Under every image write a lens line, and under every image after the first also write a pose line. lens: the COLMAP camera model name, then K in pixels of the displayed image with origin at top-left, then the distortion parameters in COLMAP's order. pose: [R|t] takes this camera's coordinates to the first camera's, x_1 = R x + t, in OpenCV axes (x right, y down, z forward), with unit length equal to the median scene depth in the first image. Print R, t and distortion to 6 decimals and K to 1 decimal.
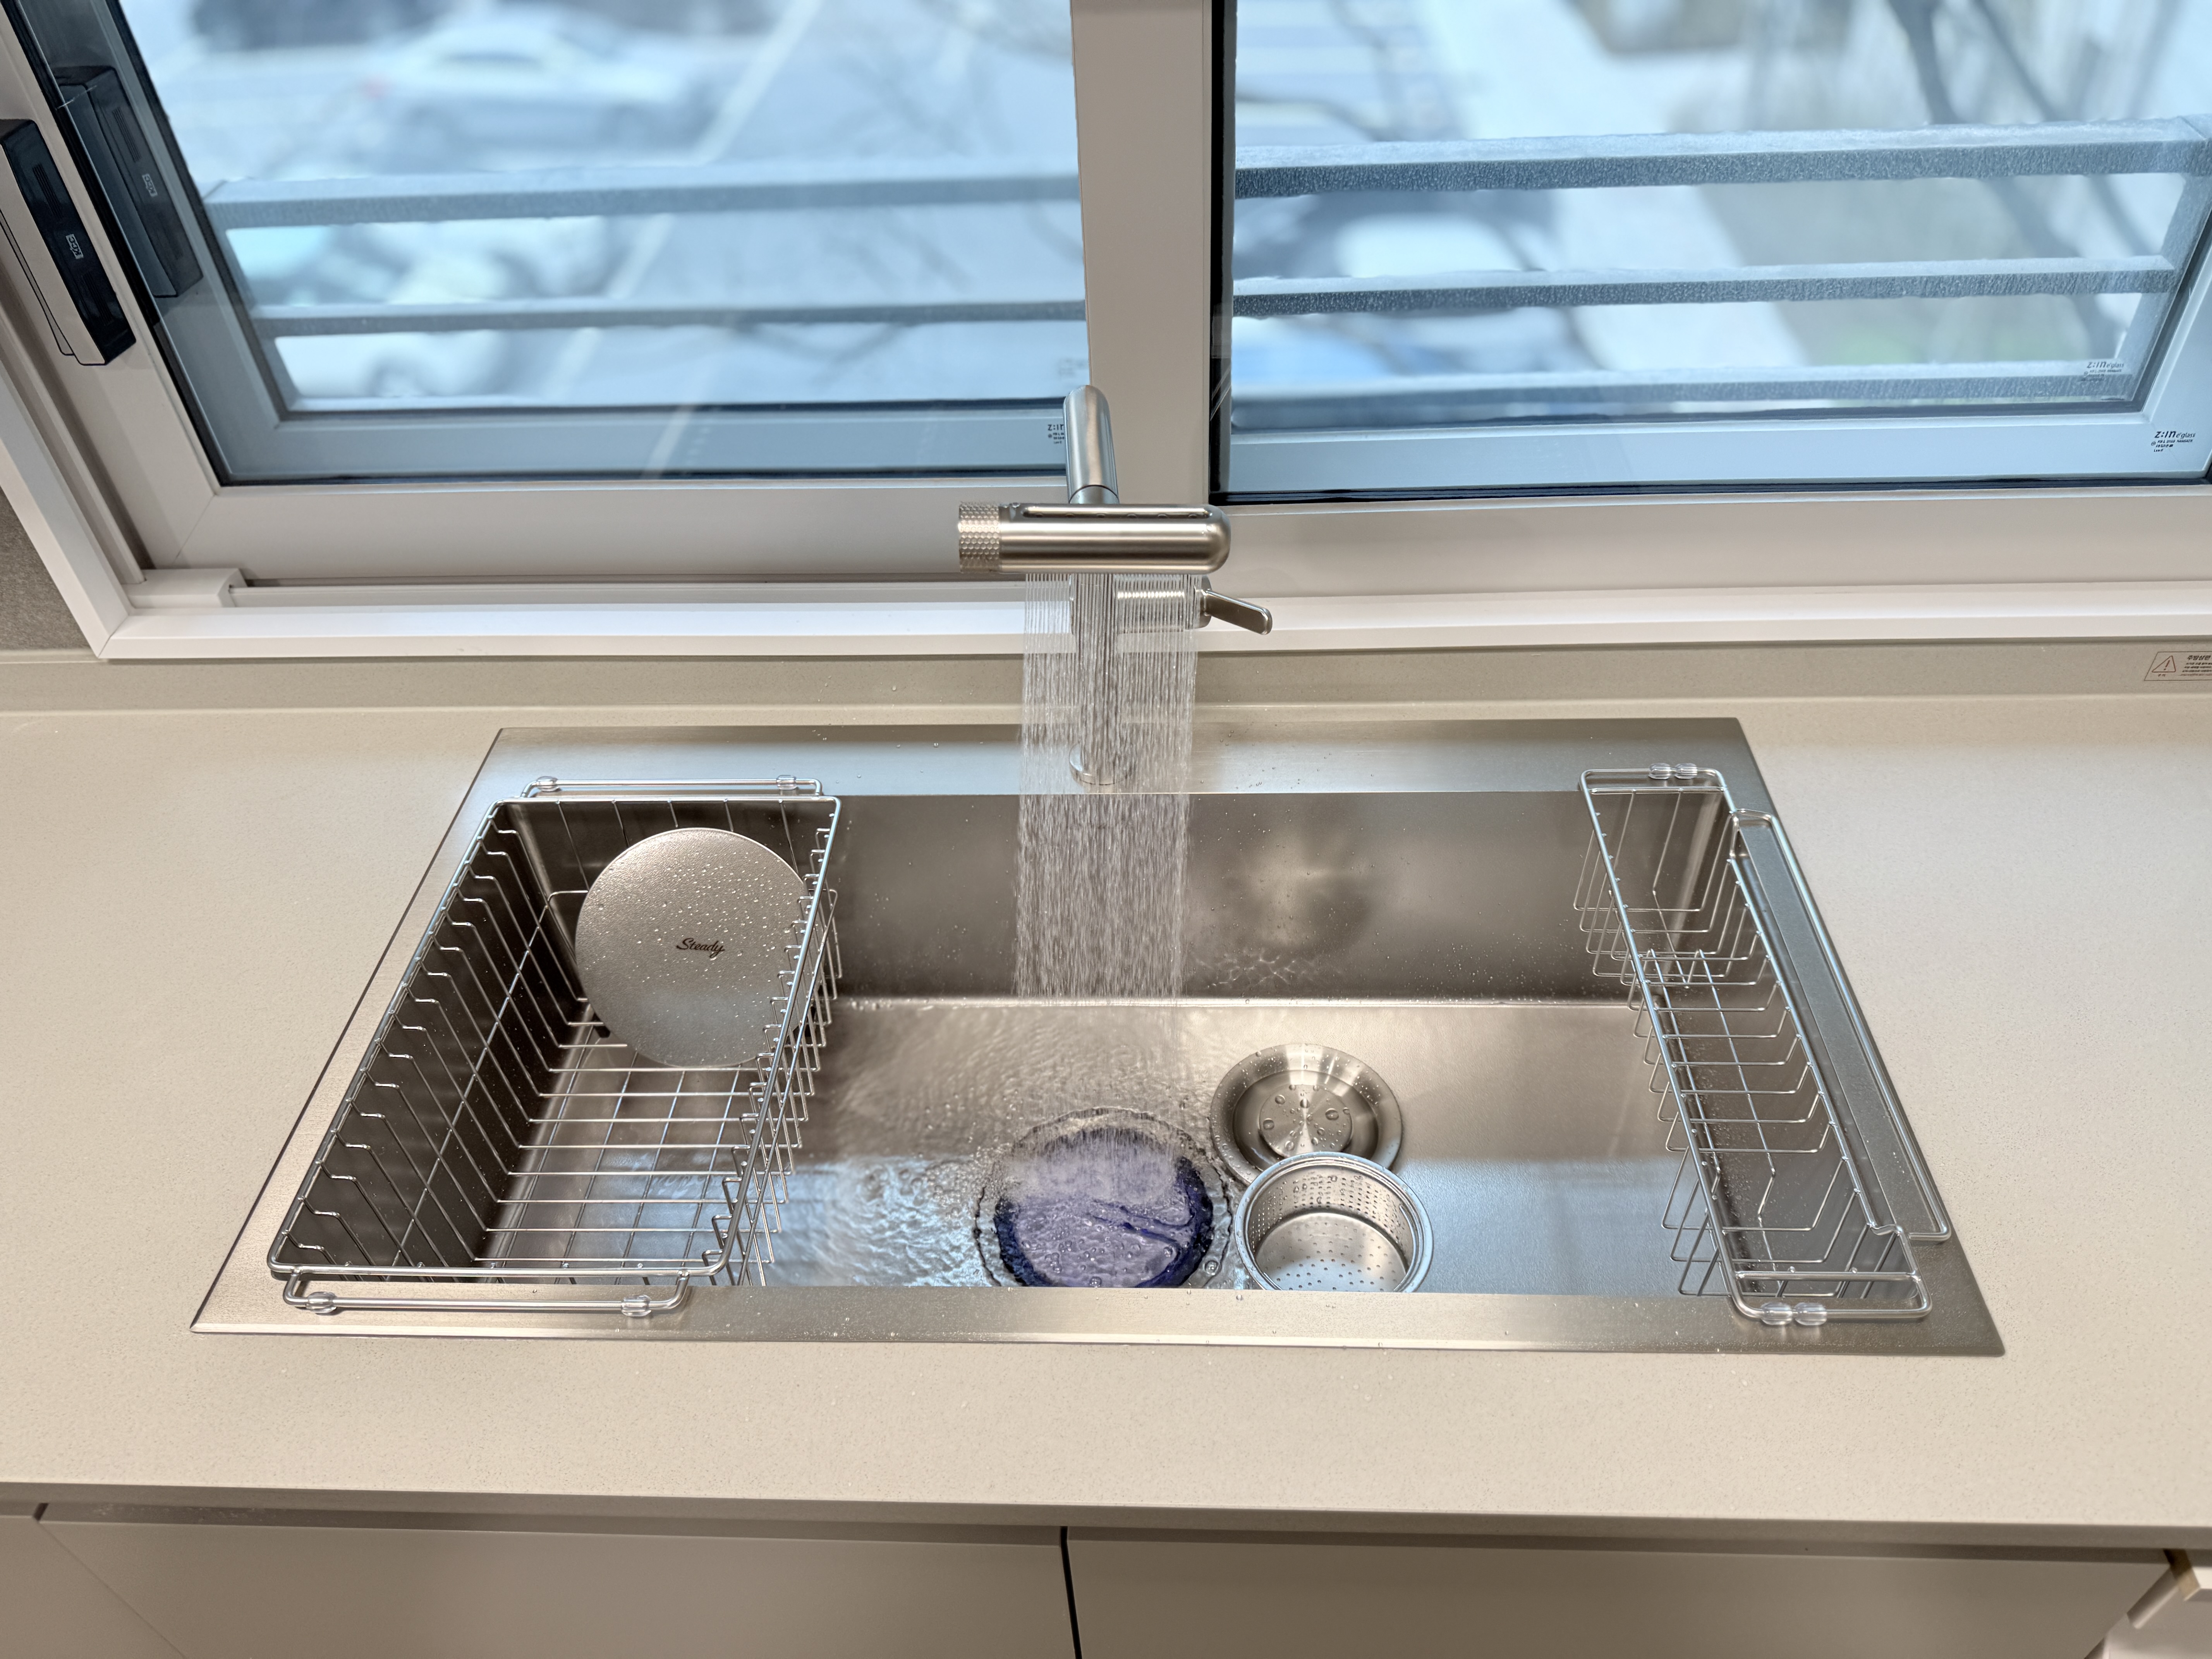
lens RADIAL K [[1508.3, 0, 1096.0], [0, 1508.3, 801.9], [0, 0, 1]] dist [0.048330, -0.041350]
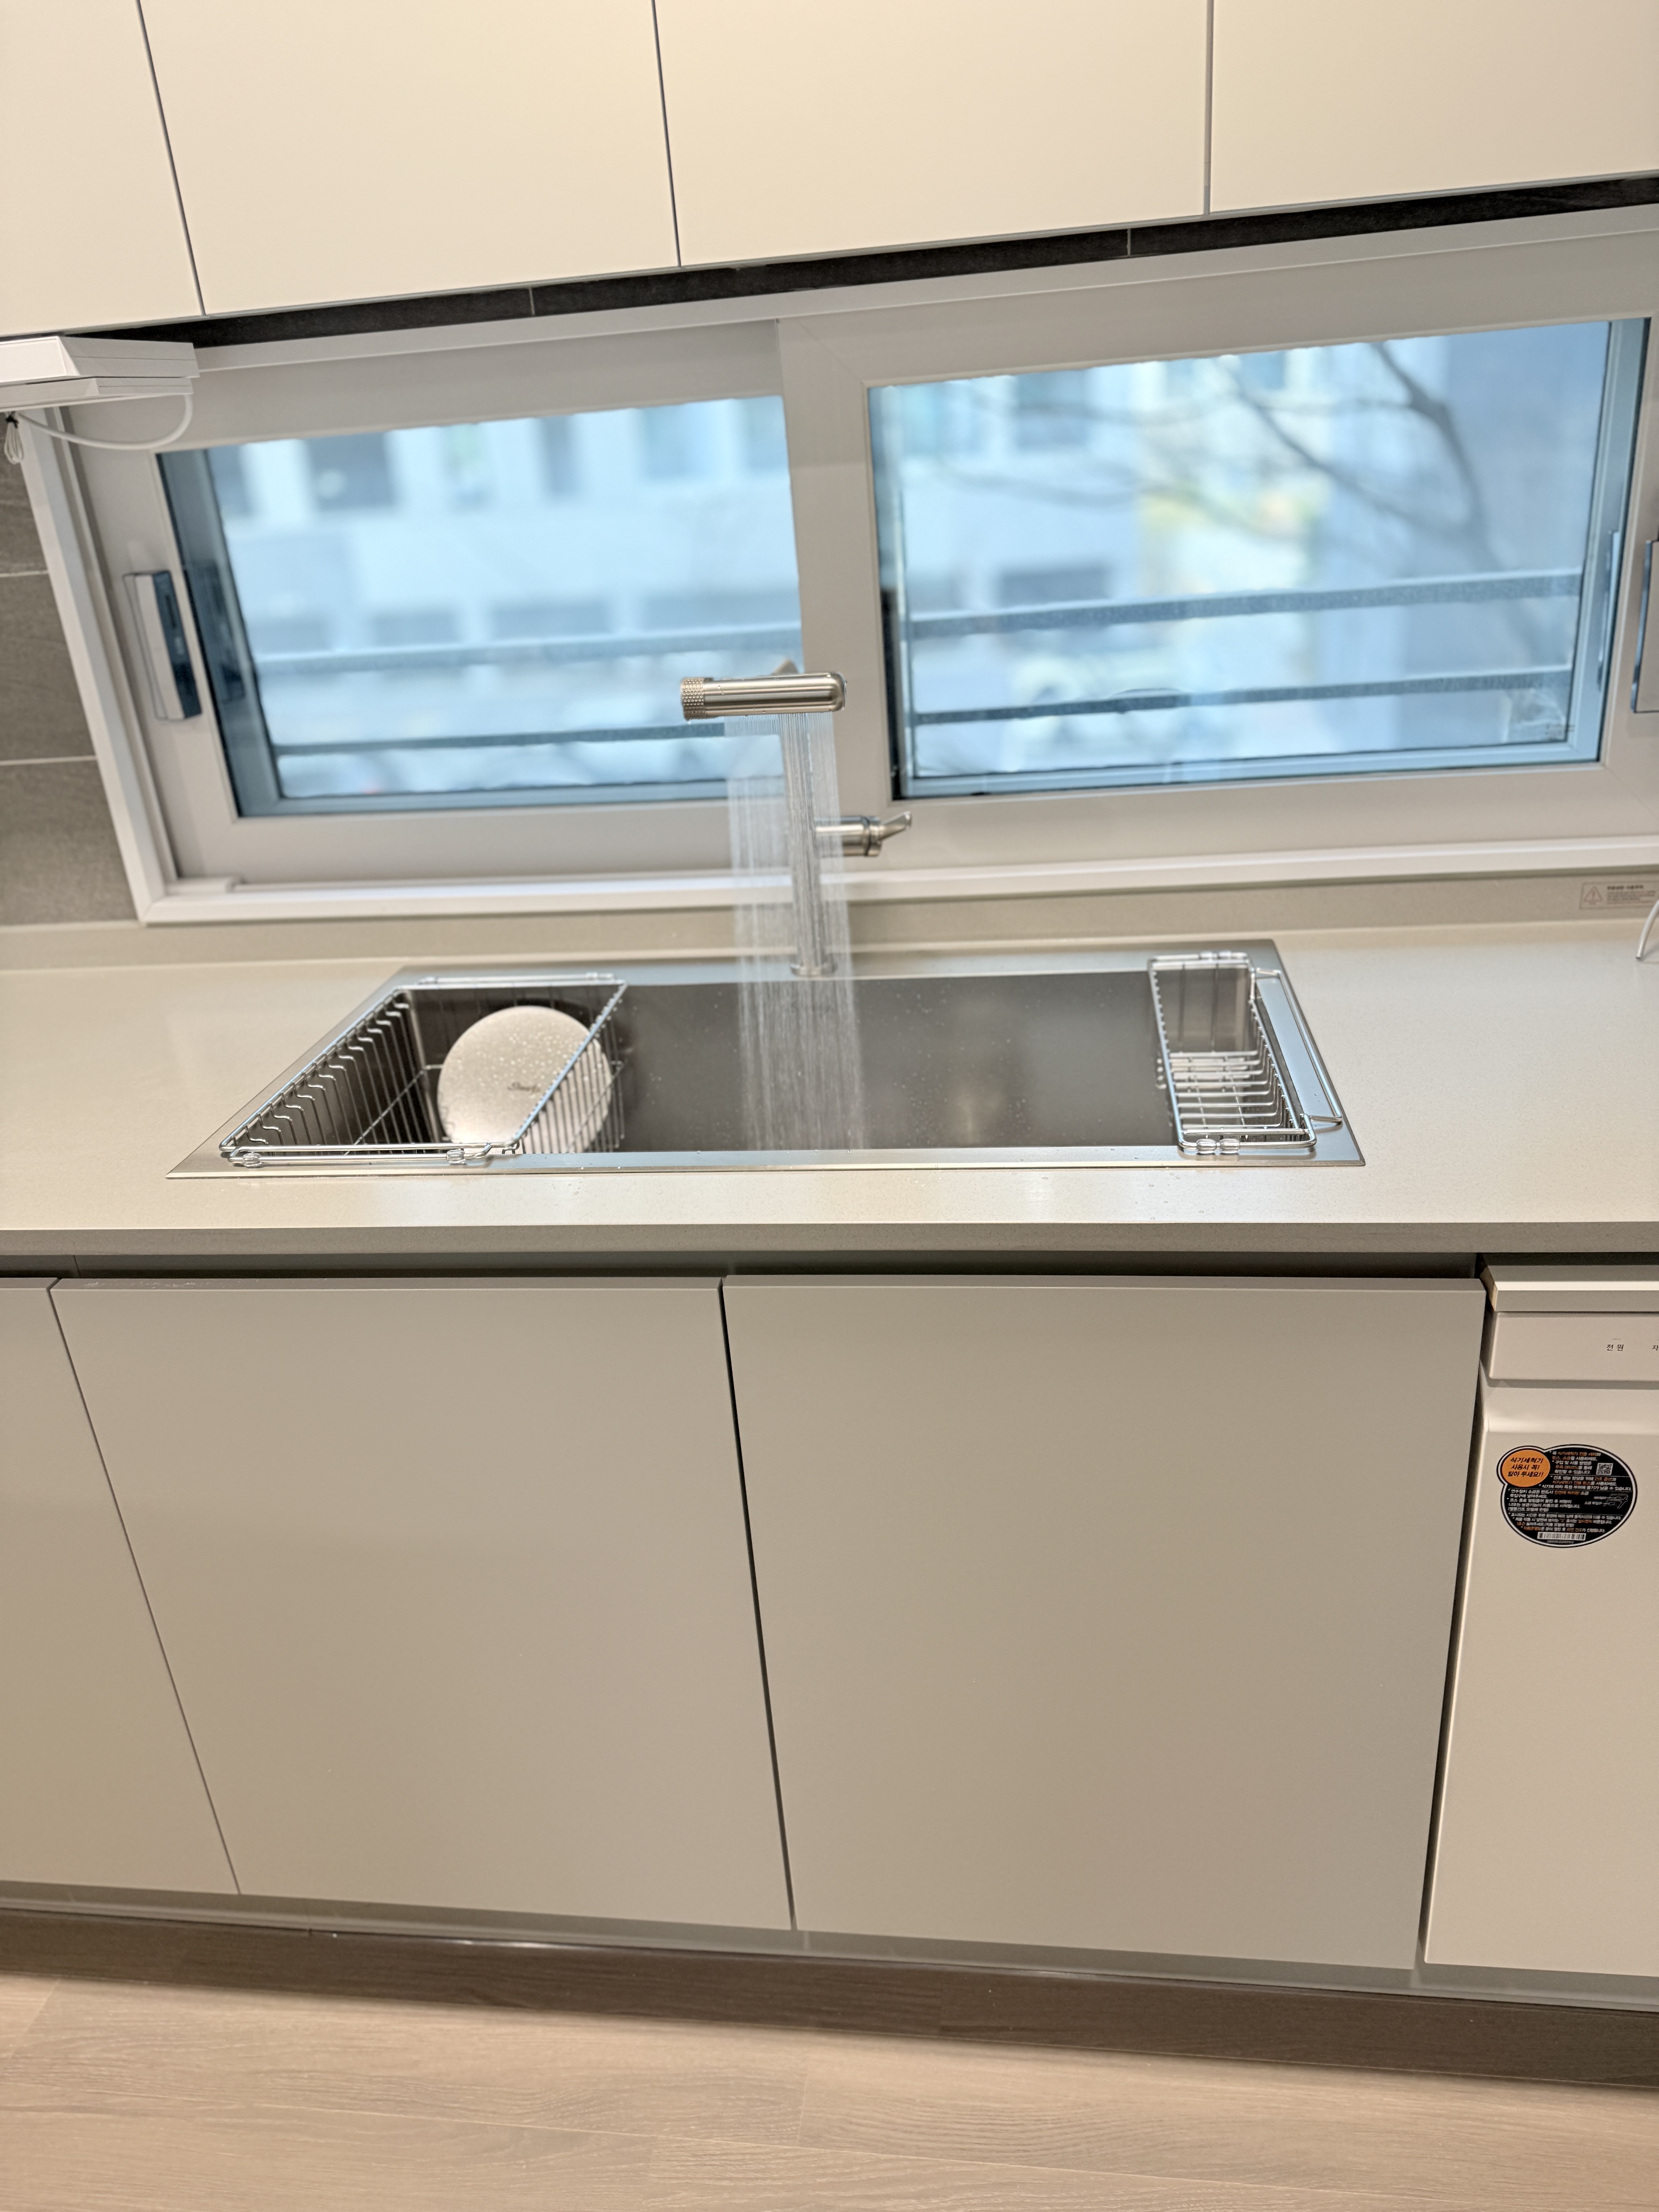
lens RADIAL K [[1537.2, 0, 829.5], [0, 1537.2, 1106.0], [0, 0, 1]] dist [0.100168, -0.125024]
pose [[0.995269, 0.005498, -0.097007, 0.164182], [-0.033785, 0.955679, -0.292467, 0.534603], [0.091100, 0.294360, 0.951343, -0.340292]]
